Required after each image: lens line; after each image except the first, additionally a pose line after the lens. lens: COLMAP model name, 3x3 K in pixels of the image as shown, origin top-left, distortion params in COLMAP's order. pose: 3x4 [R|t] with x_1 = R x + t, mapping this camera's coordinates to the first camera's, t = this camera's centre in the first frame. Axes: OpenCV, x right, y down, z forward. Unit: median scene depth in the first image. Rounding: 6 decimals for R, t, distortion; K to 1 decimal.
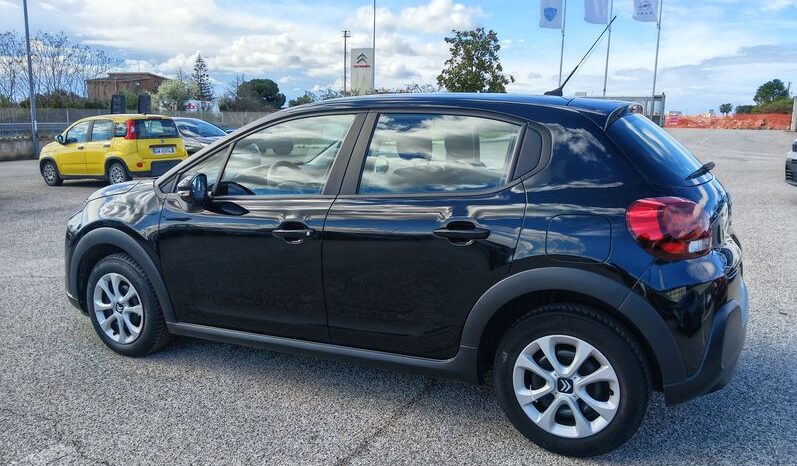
lens RADIAL K [[644.5, 0, 392.3], [0, 644.5, 236.1], [0, 0, 1]] dist [0.059863, -0.136559]
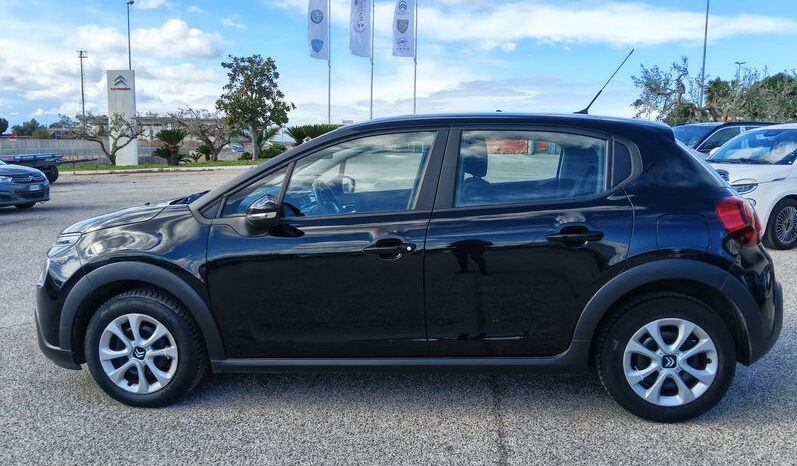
lens RADIAL K [[644.5, 0, 394.8], [0, 644.5, 237.3], [0, 0, 1]] dist [0.059863, -0.136559]
pose [[0.929276, -0.056537, 0.365034, -0.441167], [0.070663, 0.997176, -0.025443, 0.002358], [-0.362565, 0.049438, 0.930646, 0.062387]]
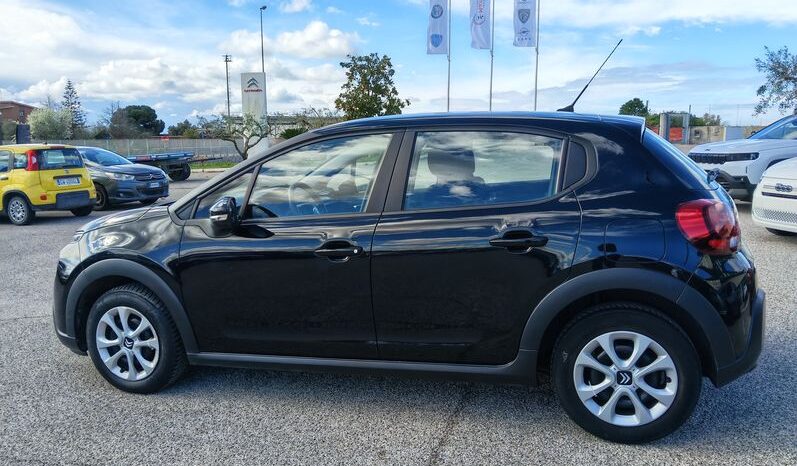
lens RADIAL K [[644.5, 0, 393.8], [0, 644.5, 235.7], [0, 0, 1]] dist [0.059863, -0.136559]
pose [[0.984087, -0.048426, 0.170964, -0.207938], [0.054524, 0.998026, -0.031151, 0.005203], [-0.169118, 0.039977, 0.984785, -0.005348]]
